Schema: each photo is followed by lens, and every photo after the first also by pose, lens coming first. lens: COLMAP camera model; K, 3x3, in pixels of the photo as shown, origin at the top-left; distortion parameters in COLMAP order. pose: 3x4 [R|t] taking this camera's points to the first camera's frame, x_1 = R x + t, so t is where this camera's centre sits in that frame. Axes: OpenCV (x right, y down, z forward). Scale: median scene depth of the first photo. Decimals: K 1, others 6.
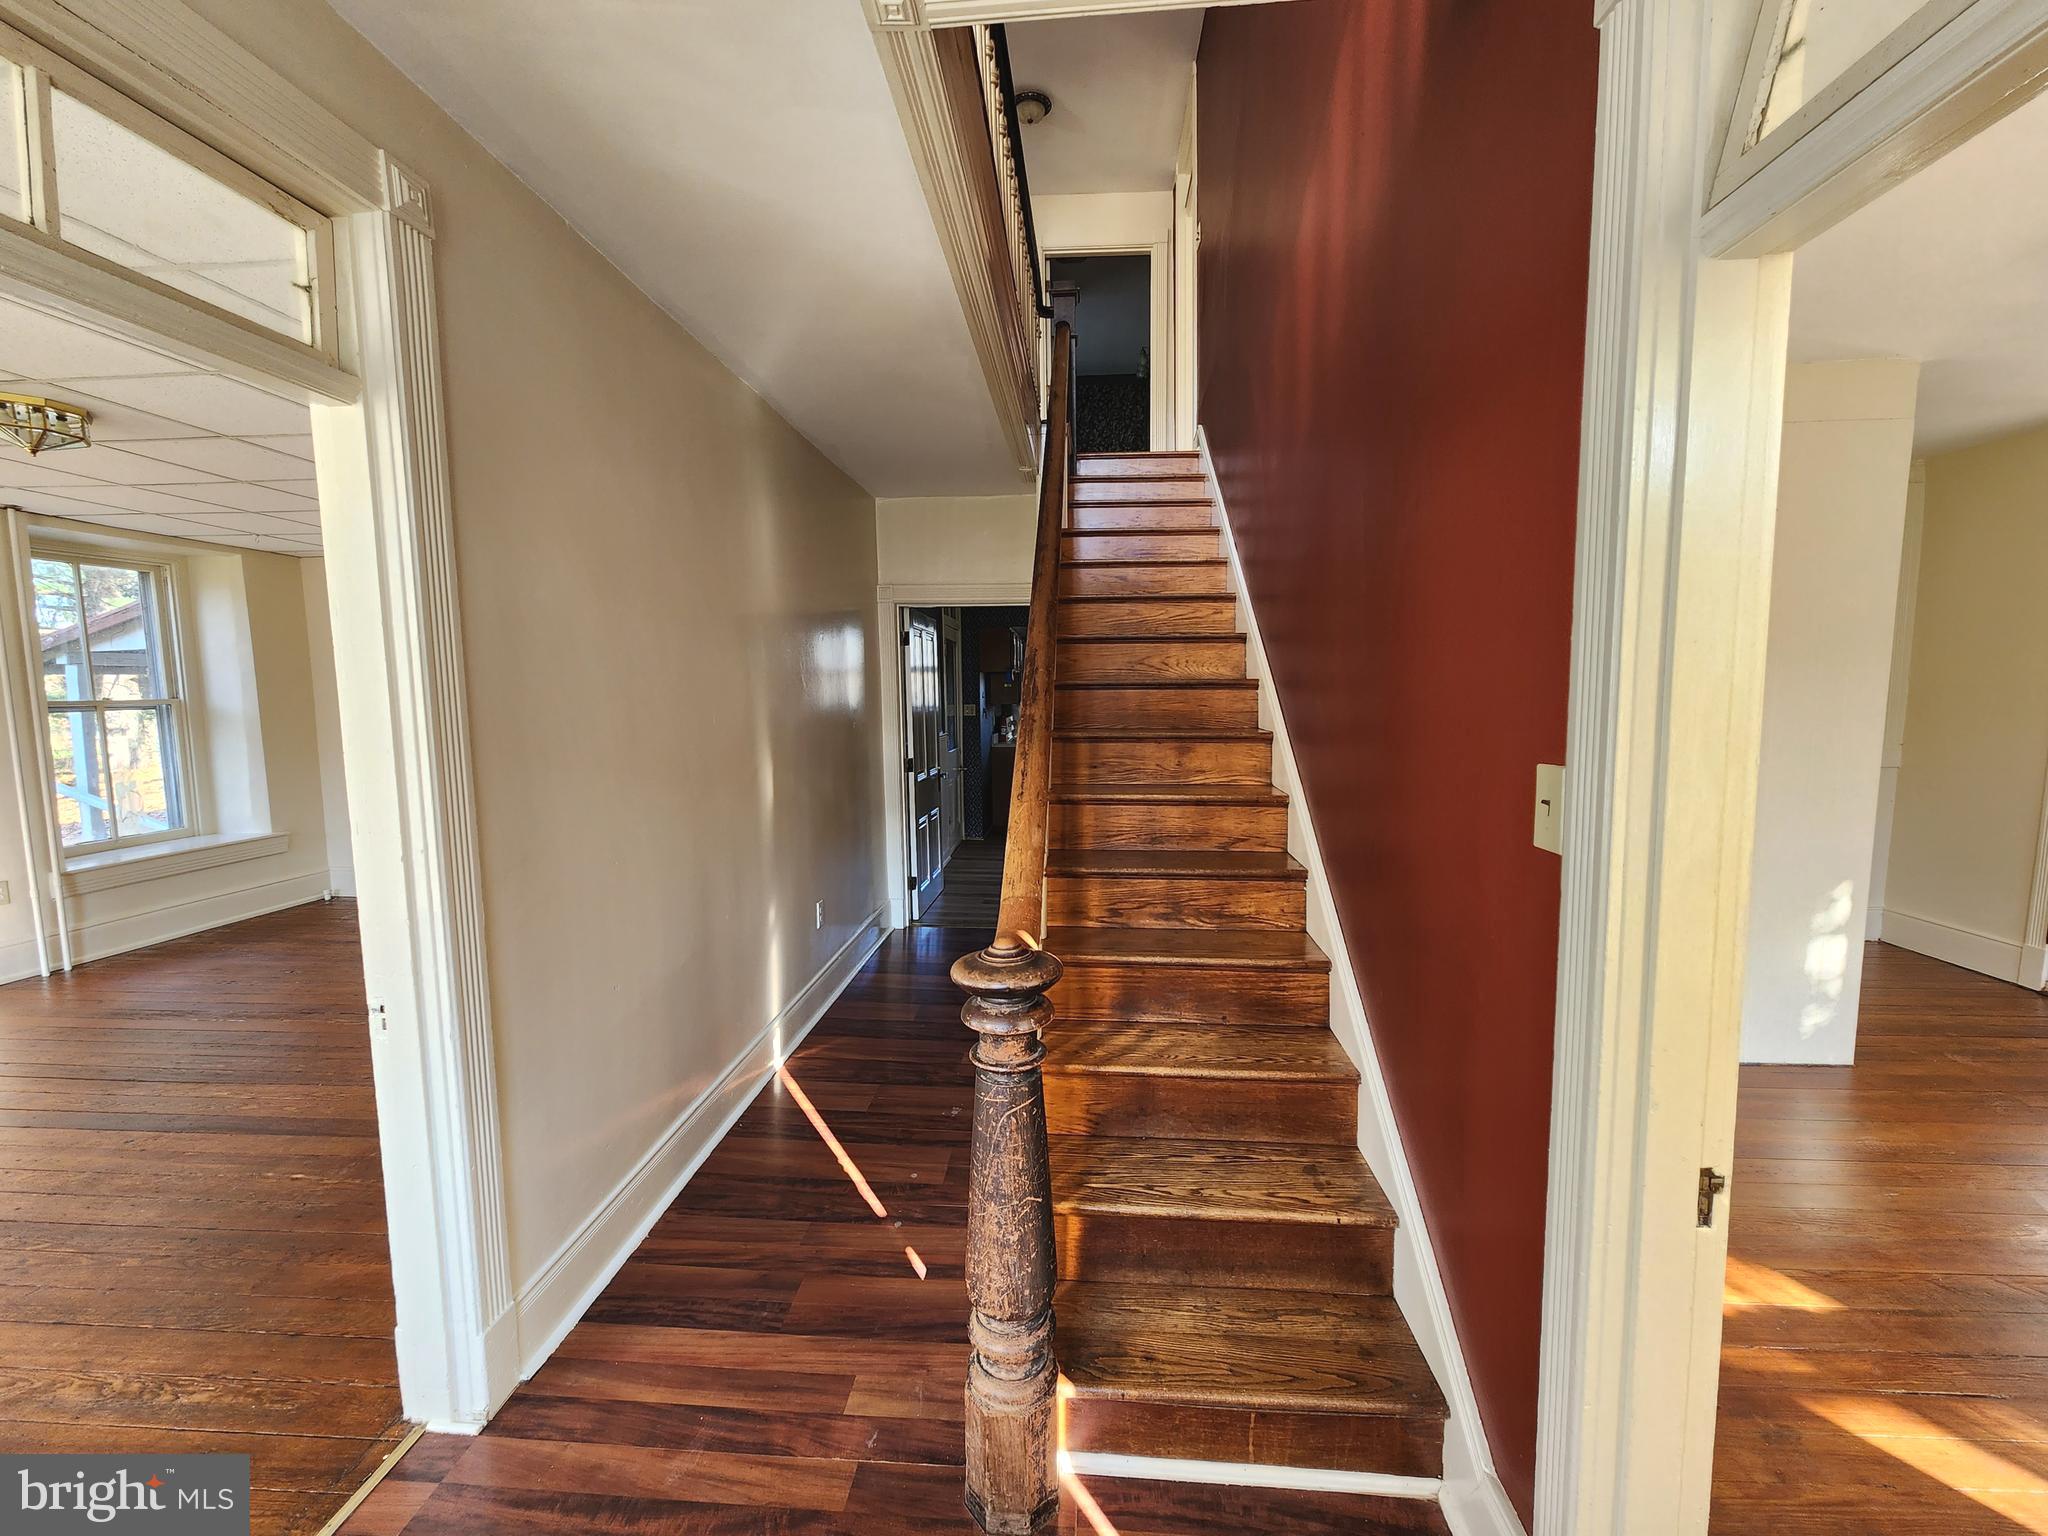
lens RADIAL K [[833.4, 0, 1025.2], [0, 833.4, 776.6], [0, 0, 1]] dist [0.000184, 0.000393]
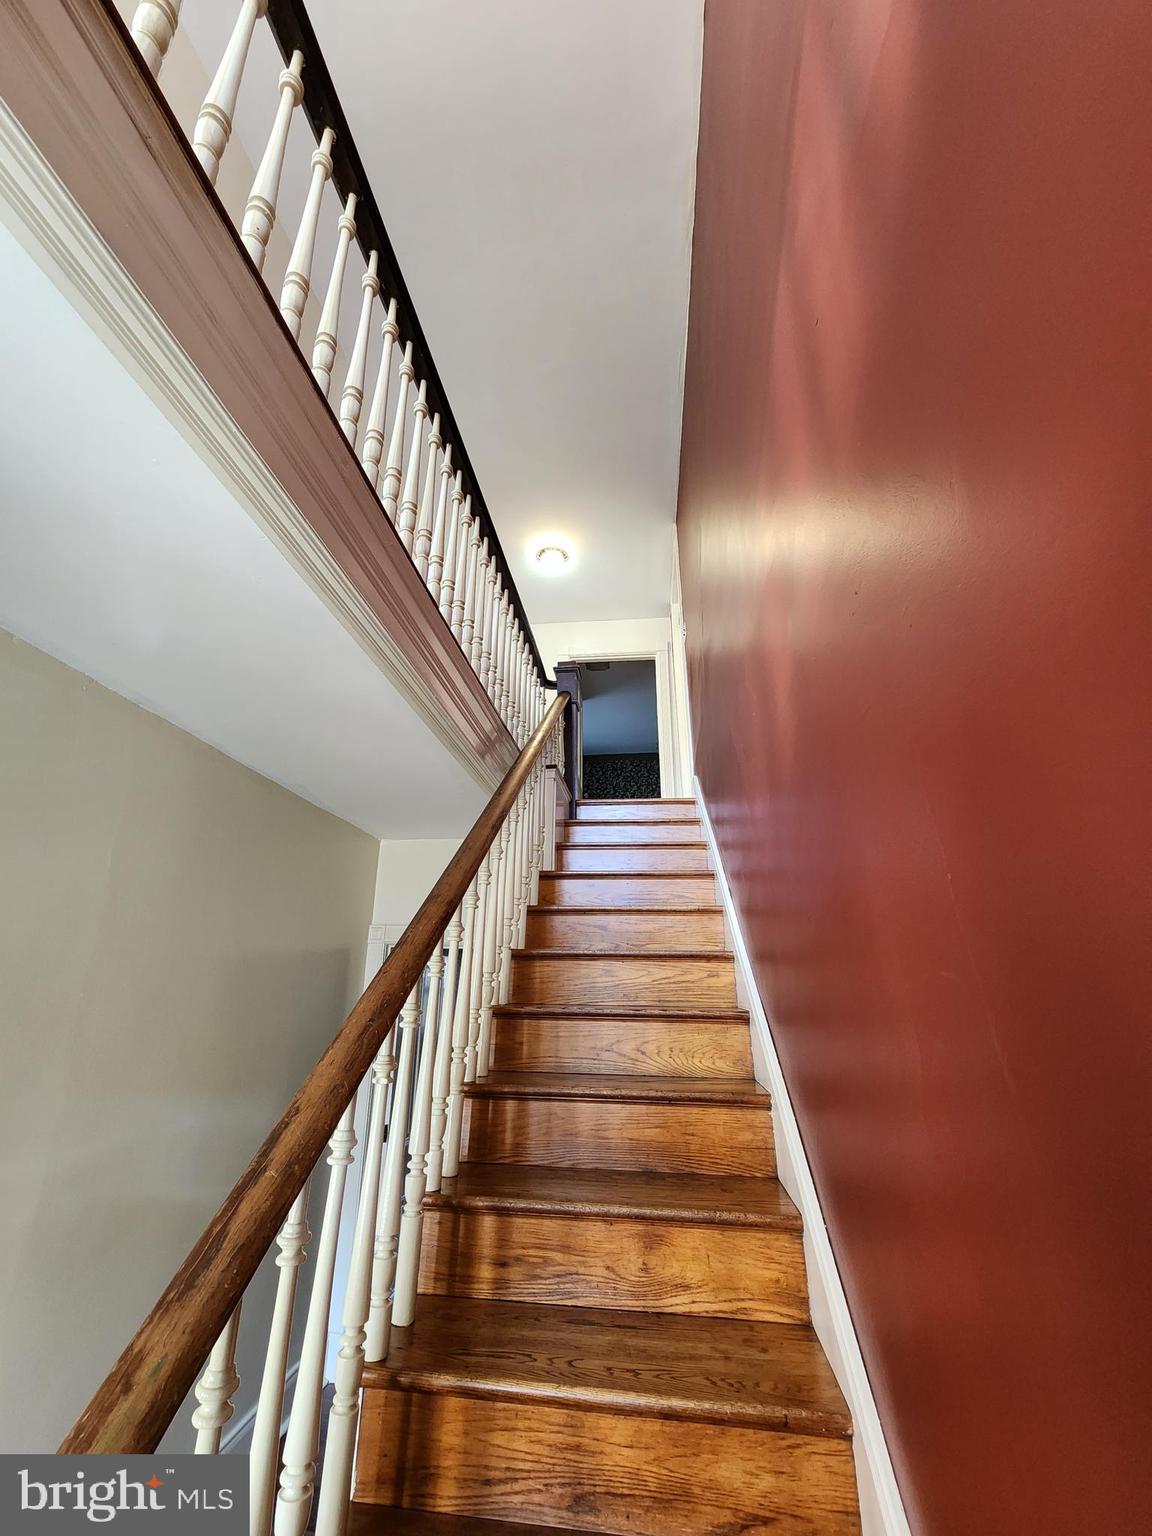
lens RADIAL K [[625.1, 0, 563.2], [0, 625.1, 763.2], [0, 0, 1]] dist [0.000184, 0.000393]
pose [[0.997853, -0.002227, -0.065459, 0.117229], [-0.026605, 0.899477, -0.436157, -0.105396], [0.059850, 0.436962, 0.897487, 0.333389]]
